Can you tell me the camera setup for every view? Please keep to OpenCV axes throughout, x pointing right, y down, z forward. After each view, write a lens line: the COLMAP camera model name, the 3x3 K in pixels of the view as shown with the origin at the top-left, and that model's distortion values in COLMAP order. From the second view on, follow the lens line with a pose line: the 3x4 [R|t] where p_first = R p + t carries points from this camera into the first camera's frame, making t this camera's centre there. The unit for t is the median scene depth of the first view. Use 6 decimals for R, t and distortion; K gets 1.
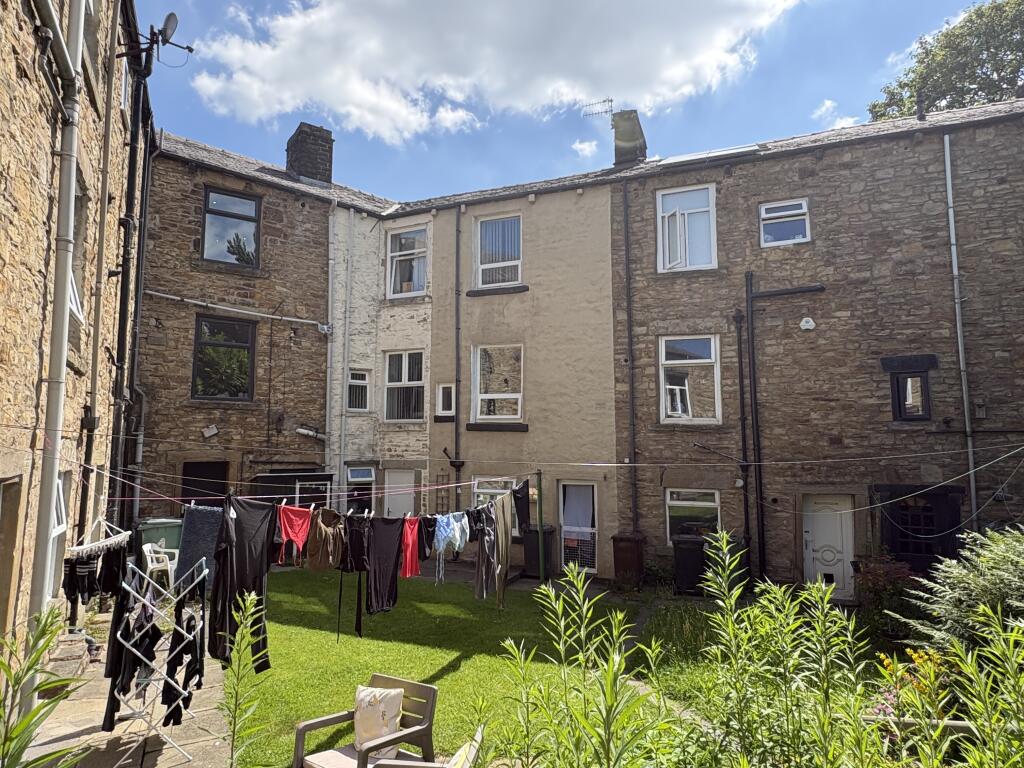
lens RADIAL K [[605.0, 0, 507.7], [0, 605.0, 385.2], [0, 0, 1]] dist [0.000521, 0.000104]
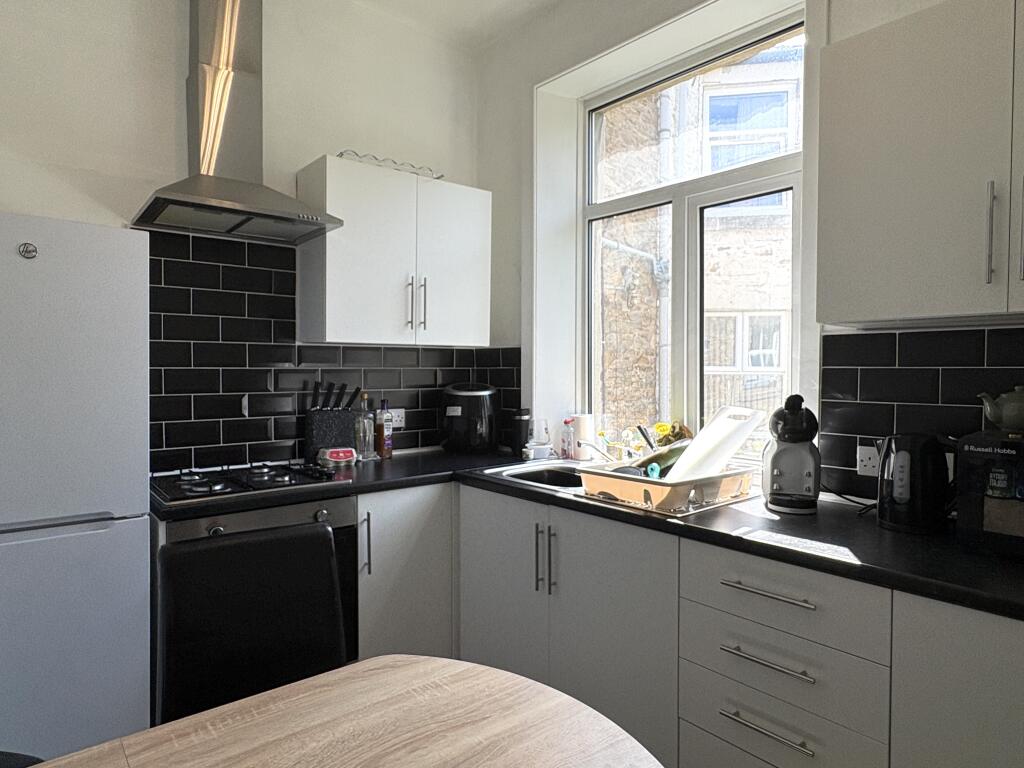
lens RADIAL K [[605.6, 0, 512.0], [0, 605.6, 384.0], [0, 0, 1]] dist [0.001705, 0.000384]
pose [[0.969240, -0.001974, 0.246110, -0.551919], [-0.027978, 0.992602, 0.118144, -0.053710], [-0.244523, -0.121396, 0.962014, 0.524644]]
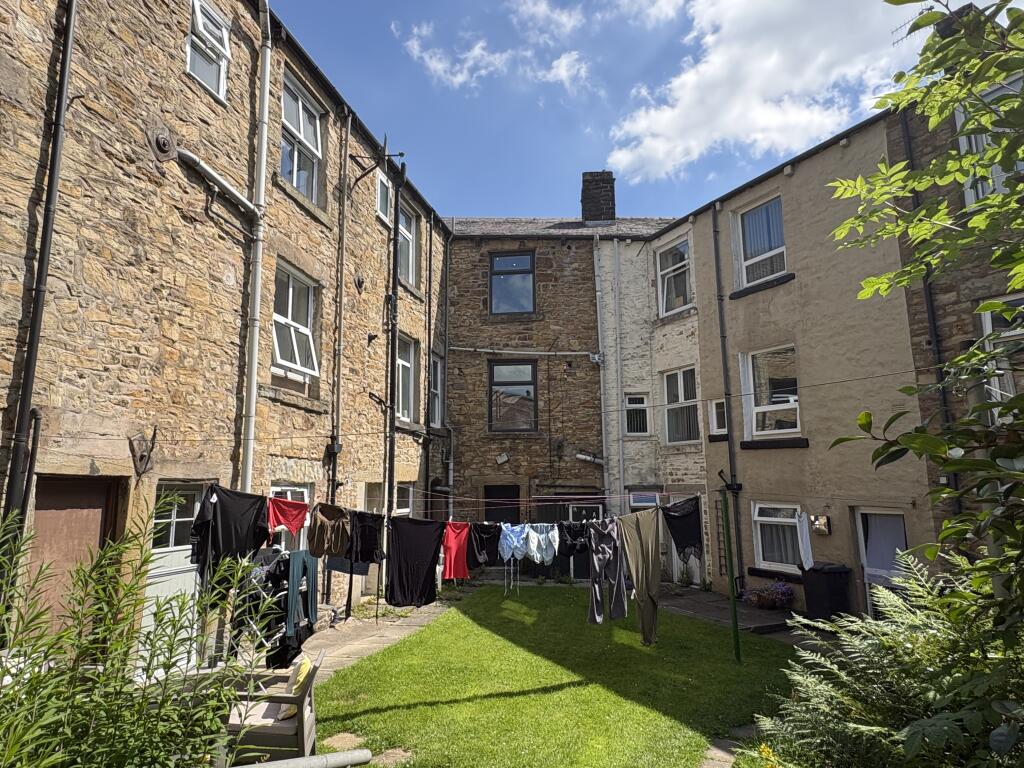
lens RADIAL K [[605.0, 0, 507.7], [0, 605.0, 385.2], [0, 0, 1]] dist [0.000521, 0.000104]
pose [[0.761526, -0.110762, -0.638600, 0.243108], [0.071837, 0.993643, -0.086678, 0.033333], [0.644141, 0.020133, 0.764642, 0.104862]]
